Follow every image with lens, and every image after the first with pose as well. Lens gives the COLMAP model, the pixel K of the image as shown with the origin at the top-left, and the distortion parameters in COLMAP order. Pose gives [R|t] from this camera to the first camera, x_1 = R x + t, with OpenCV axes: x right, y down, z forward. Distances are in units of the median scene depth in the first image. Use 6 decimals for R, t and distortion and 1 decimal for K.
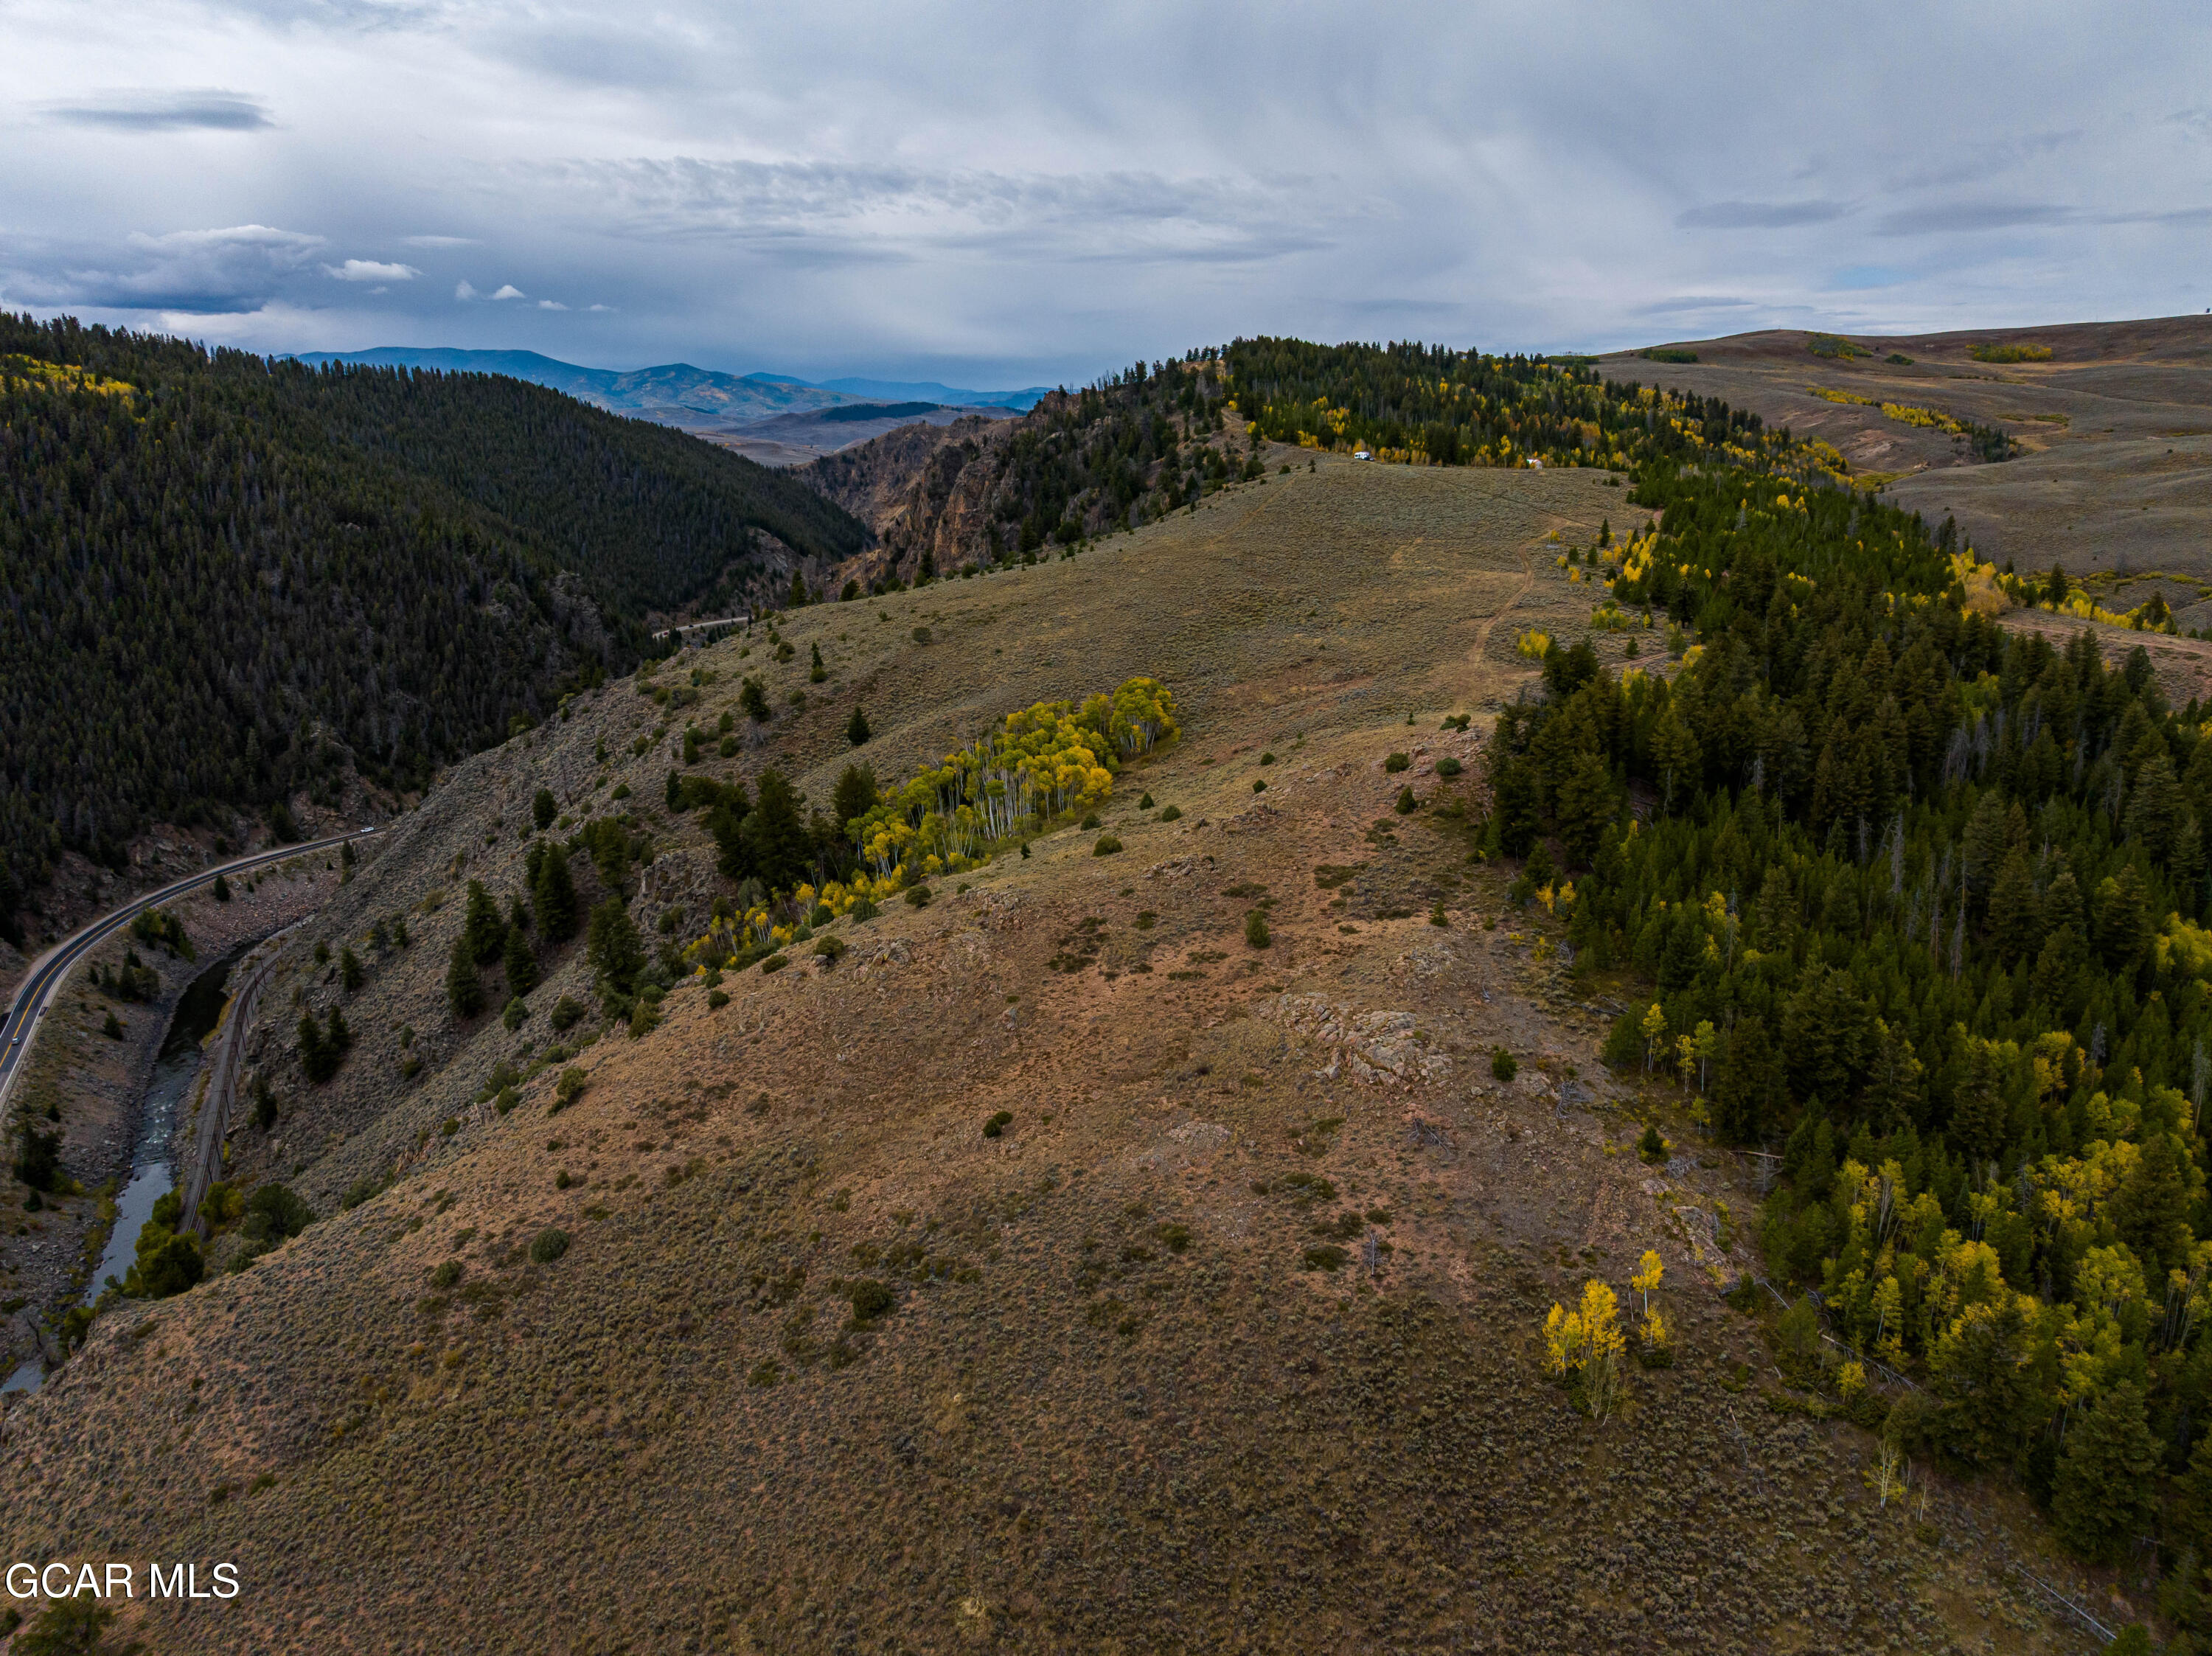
lens RADIAL K [[1556.1, 0, 1116.1], [0, 1556.1, 818.9], [0, 0, 1]] dist [-0.040820, 0.006400]
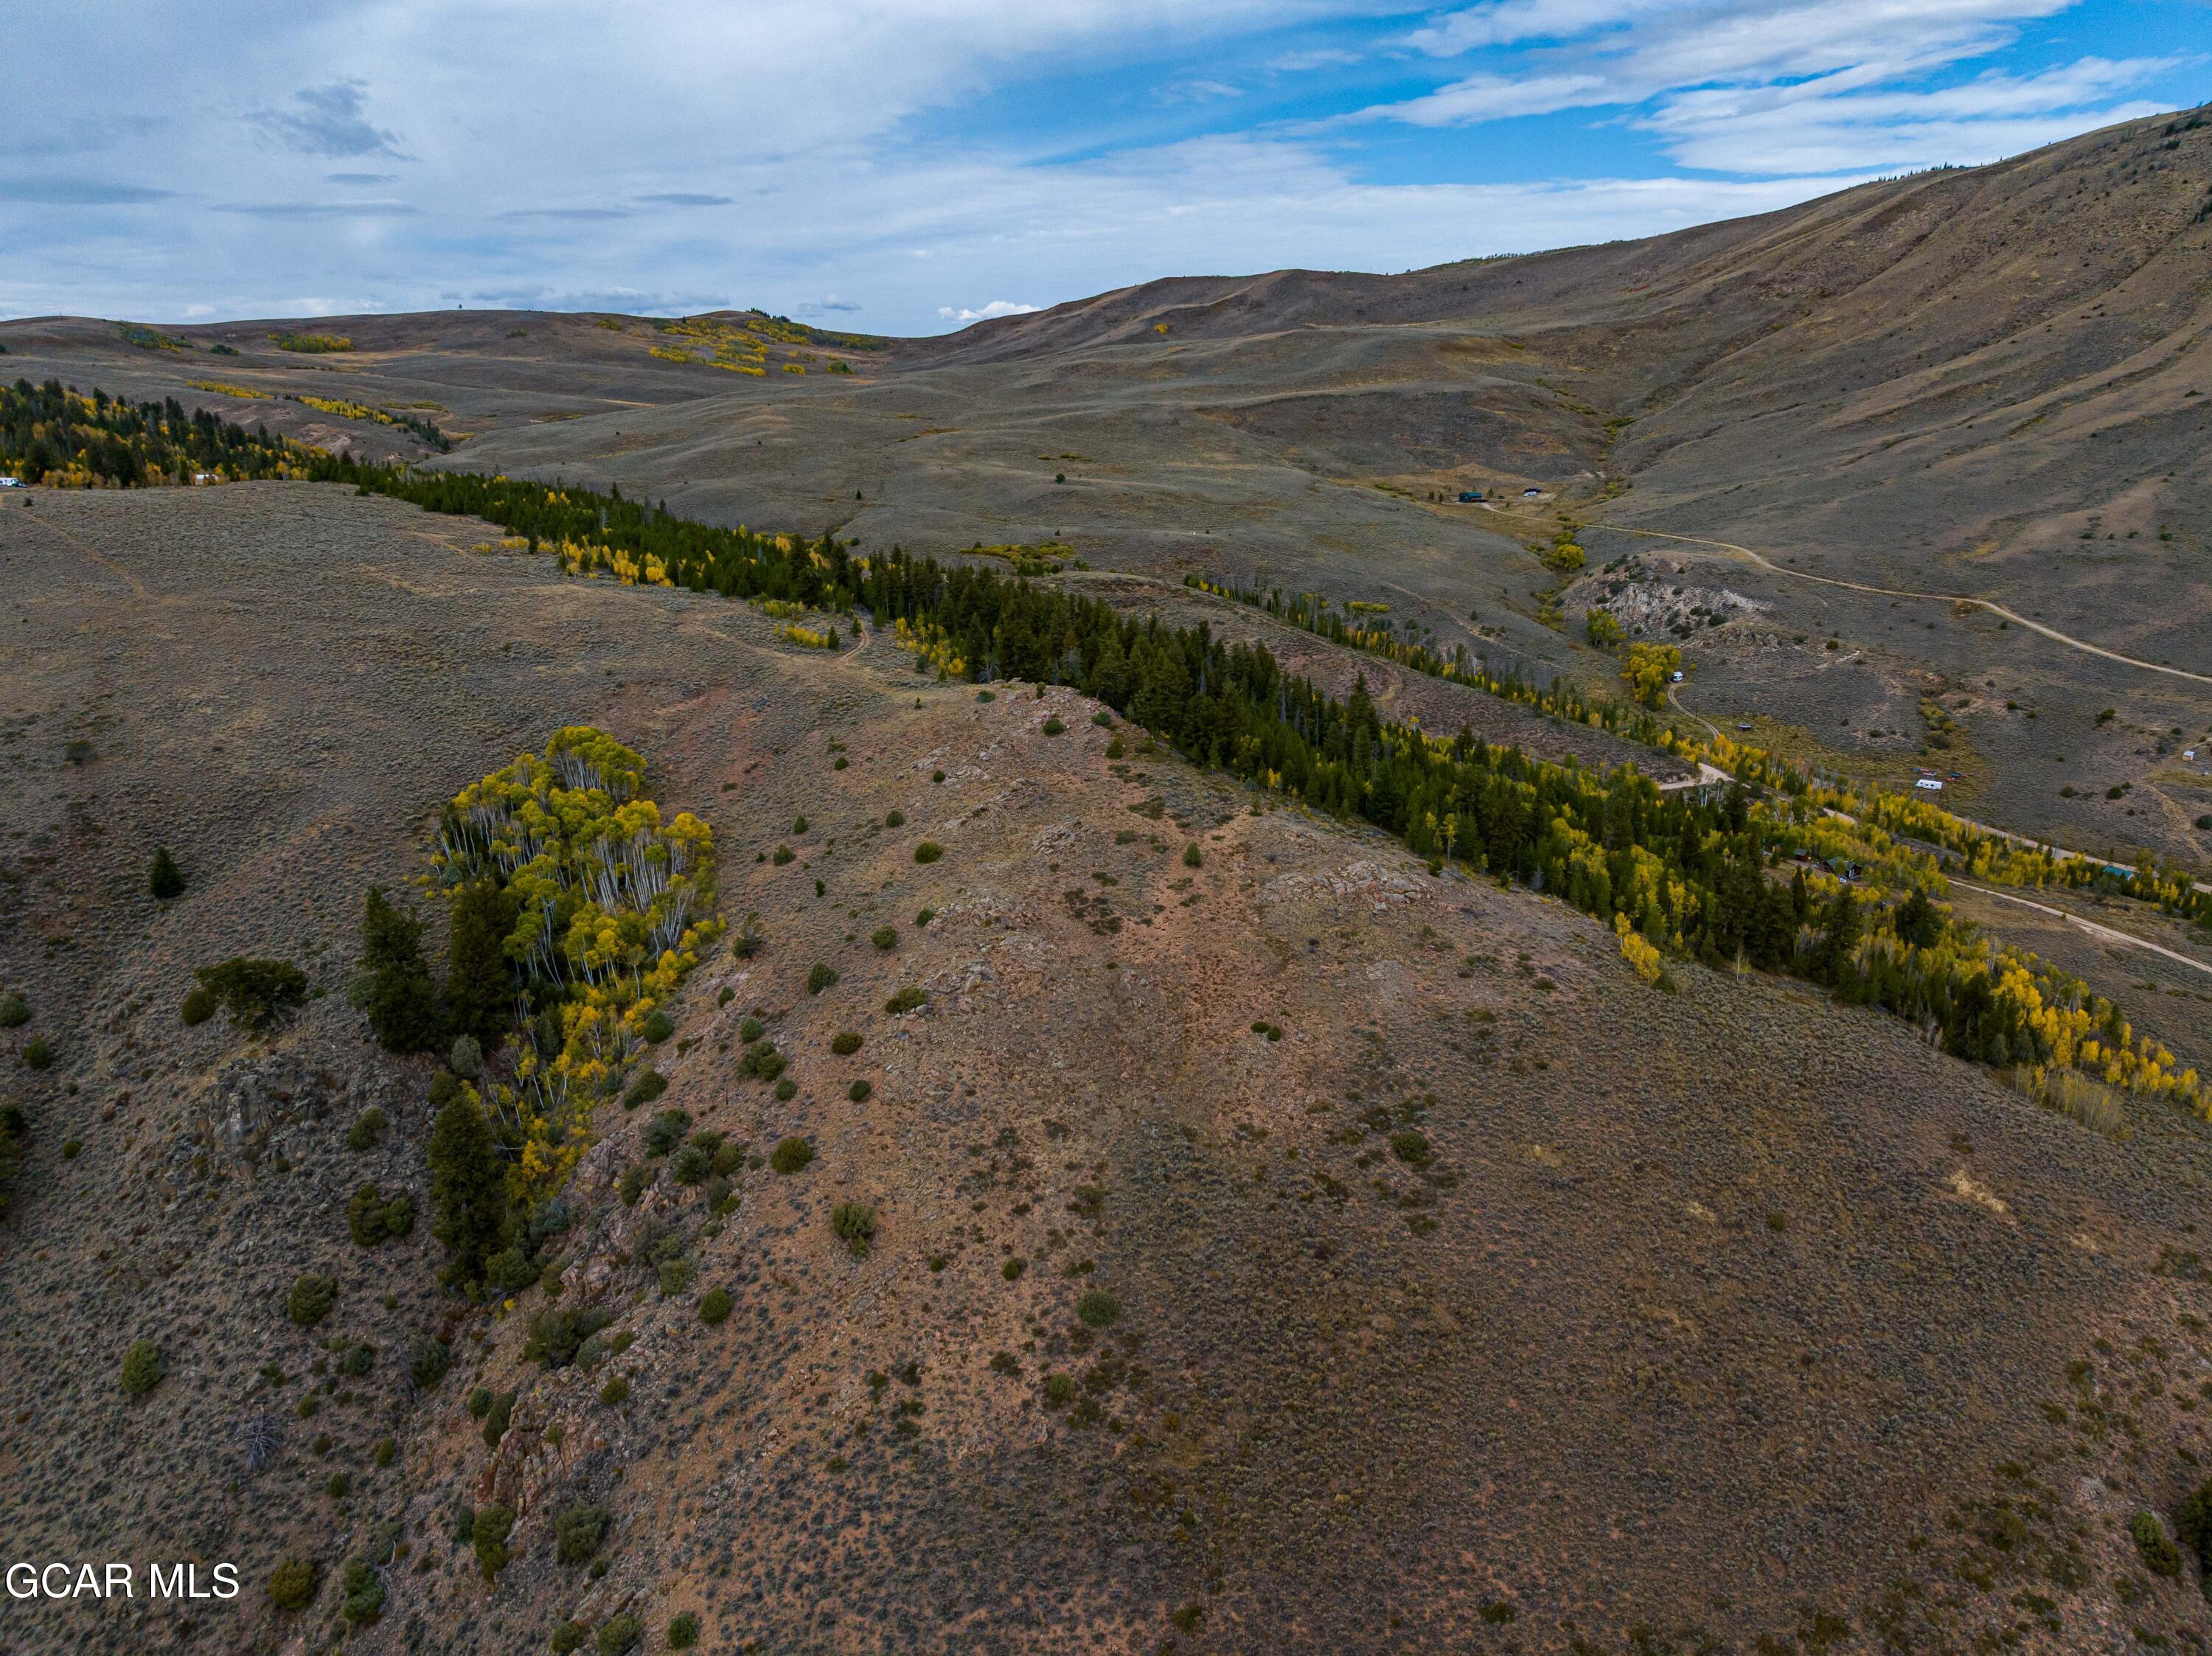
lens RADIAL K [[1556.1, 0, 1118.7], [0, 1556.1, 809.2], [0, 0, 1]] dist [-0.040820, 0.006400]
pose [[0.485884, -0.231795, 0.842726, -0.534168], [0.227675, 0.964471, 0.134013, -0.079395], [-0.843849, 0.126753, 0.521395, 0.198780]]
